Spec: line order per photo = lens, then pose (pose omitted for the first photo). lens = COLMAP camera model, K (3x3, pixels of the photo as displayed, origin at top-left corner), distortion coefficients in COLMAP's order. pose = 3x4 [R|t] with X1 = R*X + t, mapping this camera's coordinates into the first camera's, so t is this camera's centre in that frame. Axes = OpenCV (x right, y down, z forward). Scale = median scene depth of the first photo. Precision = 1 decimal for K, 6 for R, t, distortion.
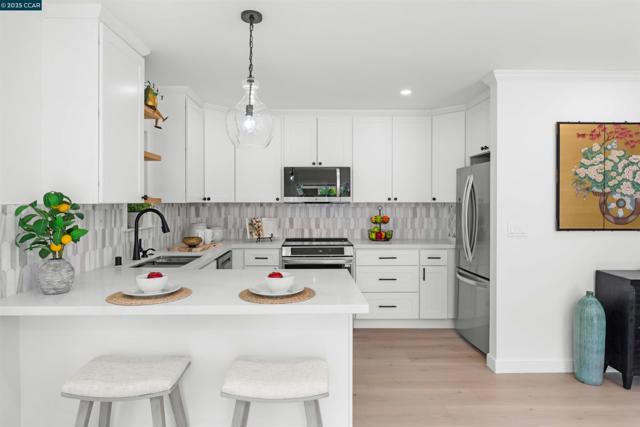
lens RADIAL K [[378.0, 0, 313.4], [0, 378.0, 204.5], [0, 0, 1]] dist [0.000617, 0.001374]
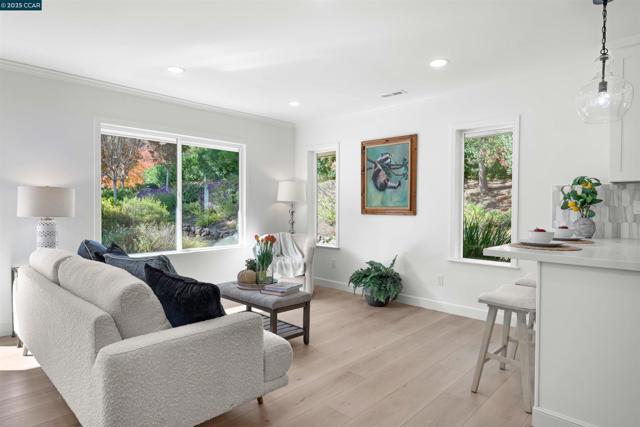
lens RADIAL K [[366.7, 0, 320.1], [0, 366.7, 213.3], [0, 0, 1]] dist [0.013908, -0.001475]
pose [[-0.694722, 0.007325, -0.719241, 0.606793], [-0.013333, 0.999645, 0.023058, 0.050115], [0.719155, 0.025608, -0.694378, 0.616313]]
